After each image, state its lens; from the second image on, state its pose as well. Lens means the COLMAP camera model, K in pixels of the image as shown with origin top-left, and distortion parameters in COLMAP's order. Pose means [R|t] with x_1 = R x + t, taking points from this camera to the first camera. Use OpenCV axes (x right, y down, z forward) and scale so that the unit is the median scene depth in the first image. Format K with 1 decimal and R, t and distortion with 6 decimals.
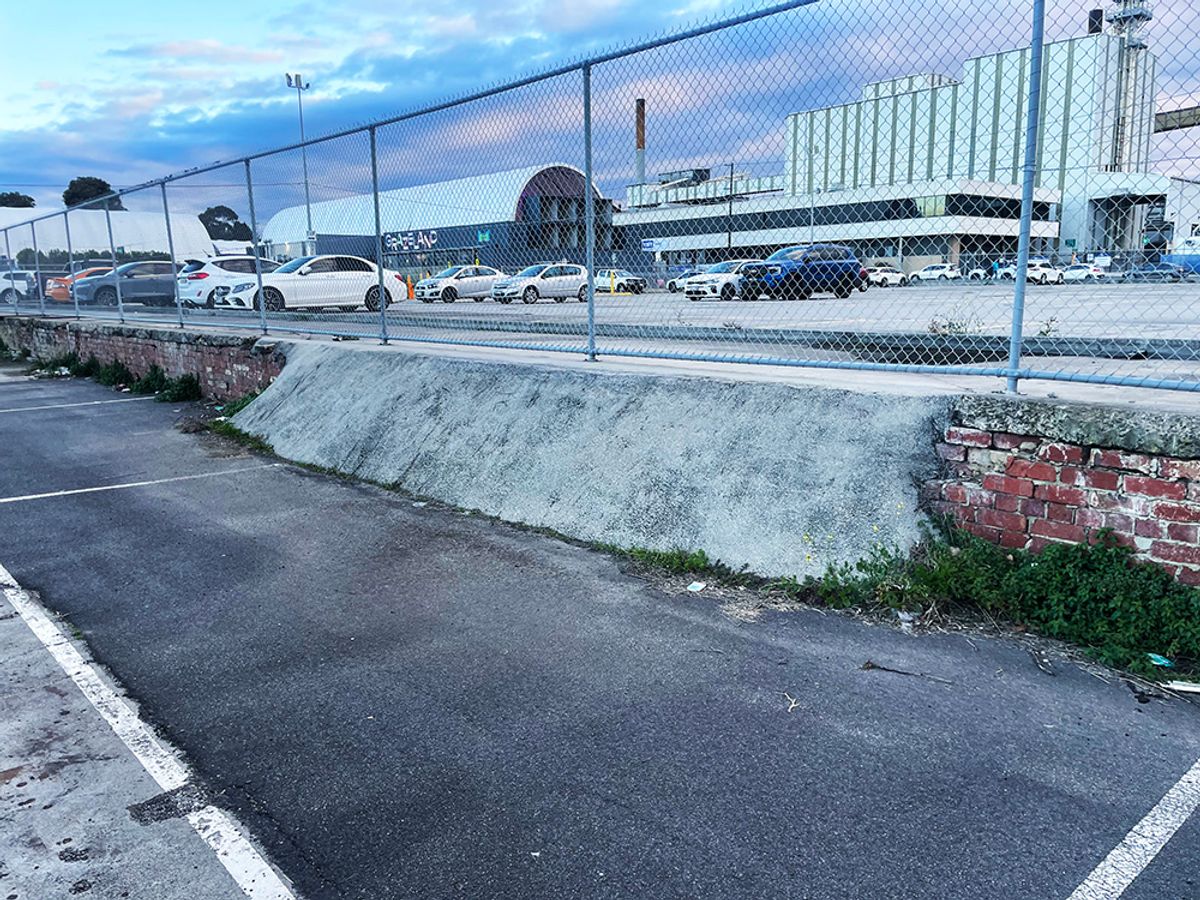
lens RADIAL K [[912.4, 0, 596.9], [0, 912.4, 447.1], [0, 0, 1]] dist [0.041918, -0.052161]
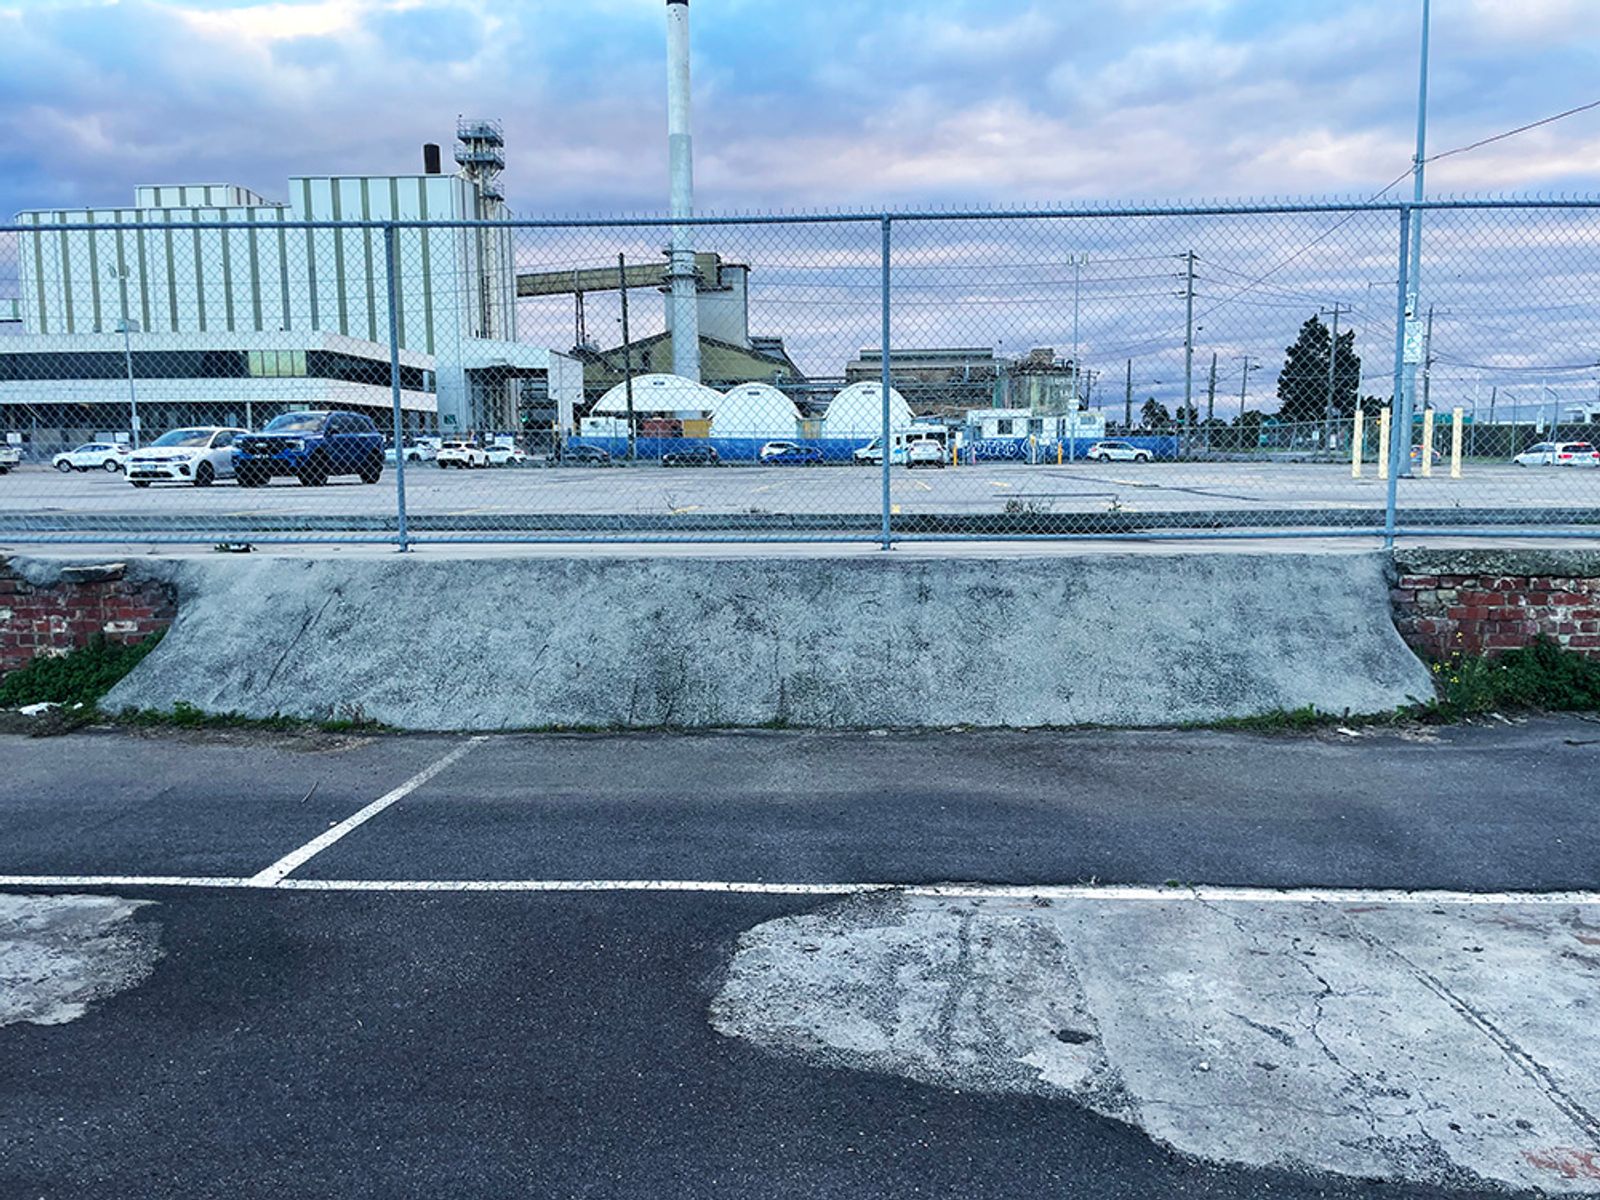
lens RADIAL K [[1216.6, 0, 807.4], [0, 1216.6, 607.1], [0, 0, 1]] dist [0.041918, -0.052161]
pose [[0.693005, -0.075171, 0.717003, -0.215788], [0.119505, 0.992768, -0.011422, -0.008889], [-0.710959, 0.093601, 0.696977, 0.064790]]
